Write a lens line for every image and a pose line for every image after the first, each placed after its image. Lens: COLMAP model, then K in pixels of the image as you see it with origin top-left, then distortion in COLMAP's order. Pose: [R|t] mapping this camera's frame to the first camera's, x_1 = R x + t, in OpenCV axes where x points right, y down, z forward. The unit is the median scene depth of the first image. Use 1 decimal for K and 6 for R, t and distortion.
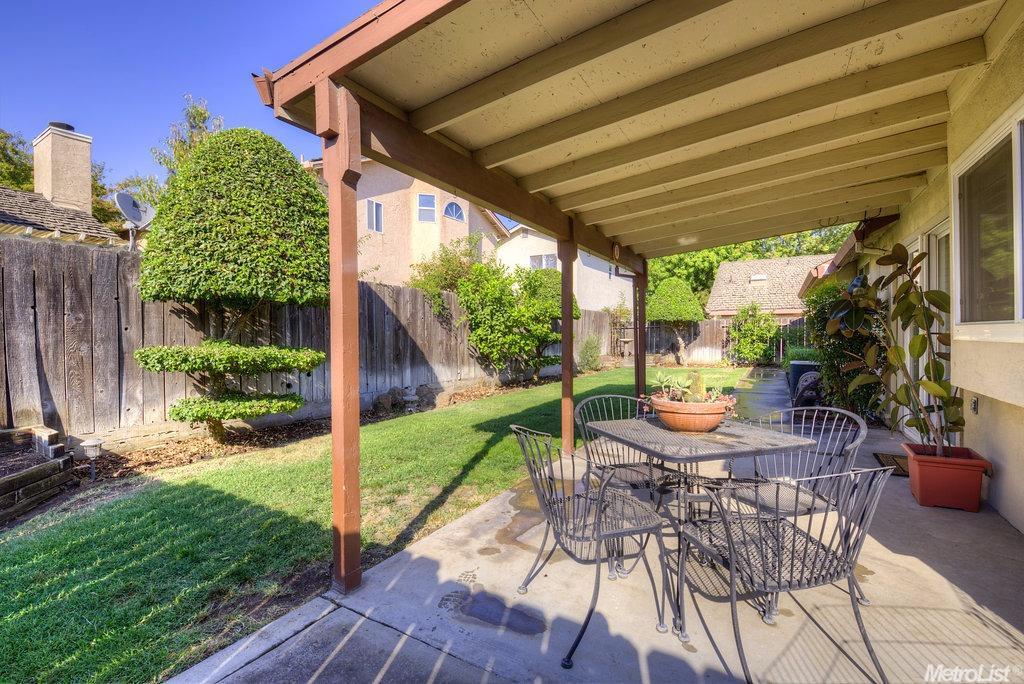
lens RADIAL K [[448.5, 0, 511.8], [0, 448.5, 338.6], [0, 0, 1]] dist [0.002334, 0.000172]
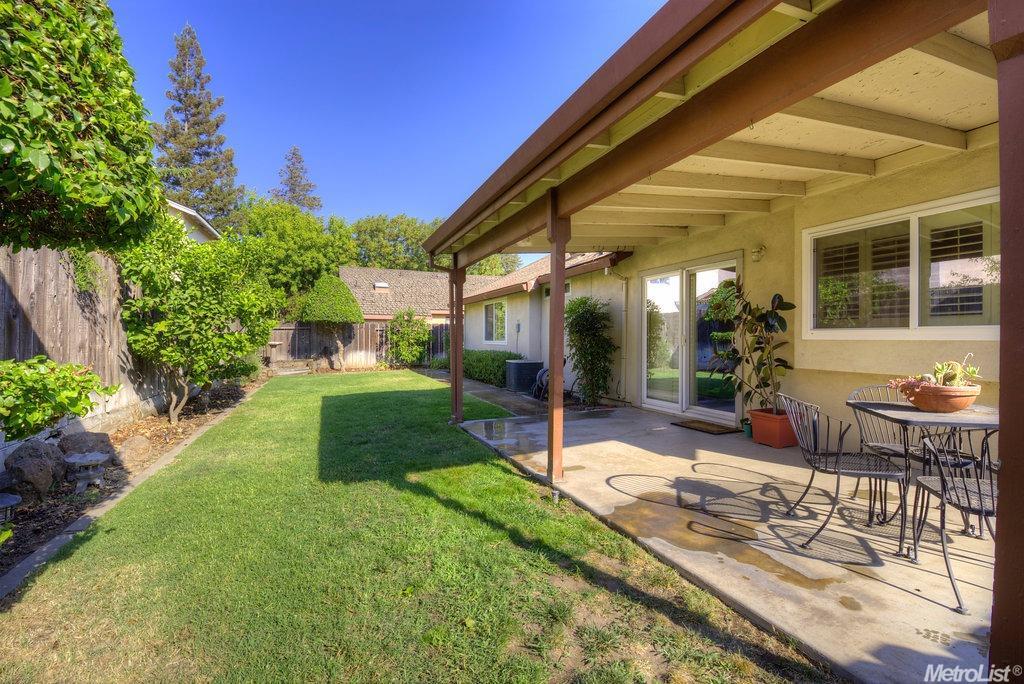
lens RADIAL K [[448.5, 0, 511.3], [0, 448.5, 341.8], [0, 0, 1]] dist [0.002334, 0.000172]
pose [[0.589701, 0.004205, 0.807611, -0.261545], [-0.001131, 0.999990, -0.004381, 0.005679], [-0.807621, 0.001670, 0.589700, 0.255001]]
